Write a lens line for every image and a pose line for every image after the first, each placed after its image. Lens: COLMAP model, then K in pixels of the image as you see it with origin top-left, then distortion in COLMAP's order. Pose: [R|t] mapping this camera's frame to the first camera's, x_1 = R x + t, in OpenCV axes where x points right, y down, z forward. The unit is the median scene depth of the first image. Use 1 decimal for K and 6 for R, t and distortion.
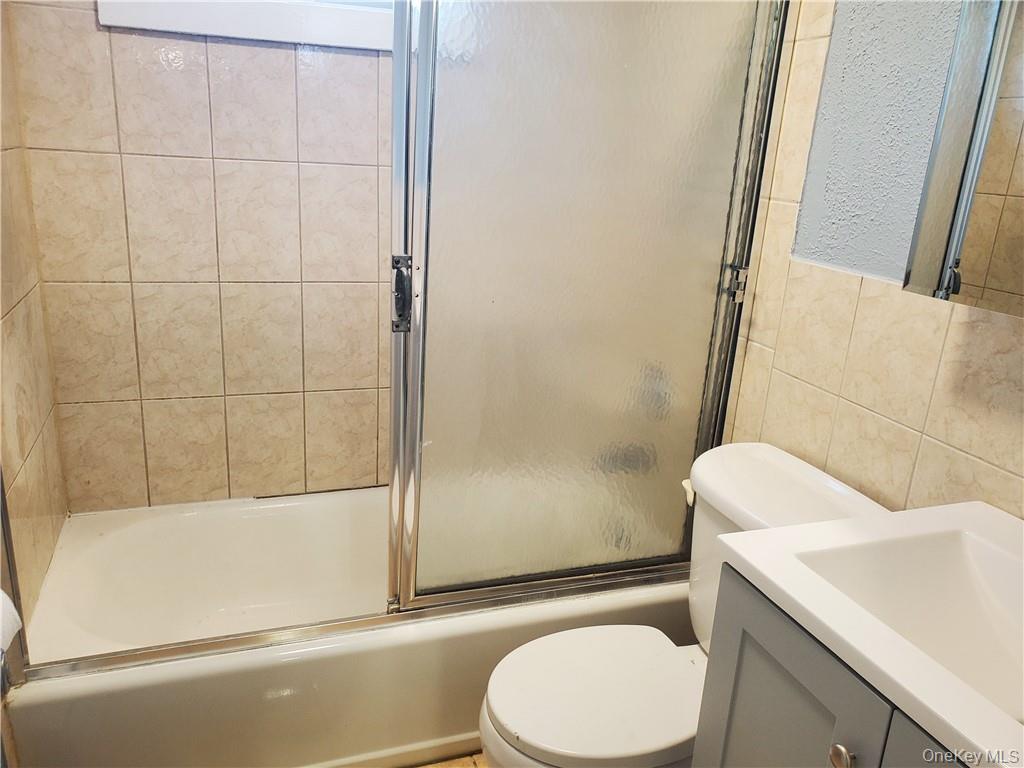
lens RADIAL K [[786.1, 0, 514.0], [0, 786.1, 383.3], [0, 0, 1]] dist [0.049312, -0.046556]
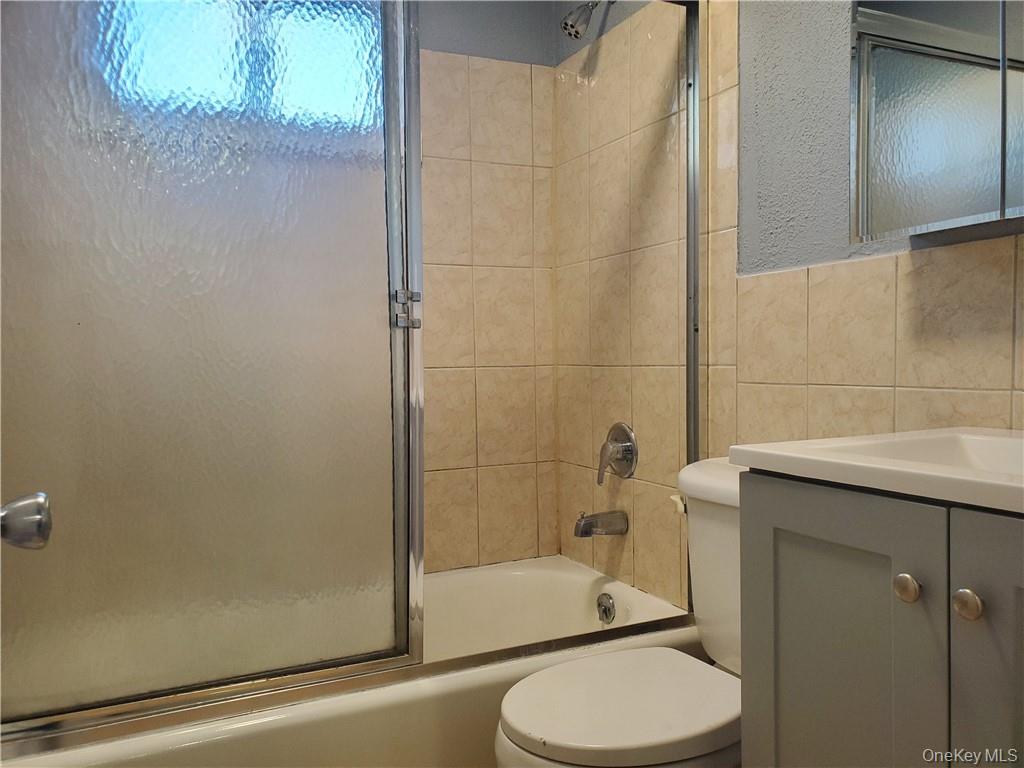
lens RADIAL K [[786.1, 0, 508.6], [0, 786.1, 383.7], [0, 0, 1]] dist [0.049312, -0.046556]
pose [[0.992715, -0.076270, 0.093276, -0.088366], [0.098089, 0.961146, -0.258025, 0.285930], [-0.069972, 0.265295, 0.961625, 0.033072]]
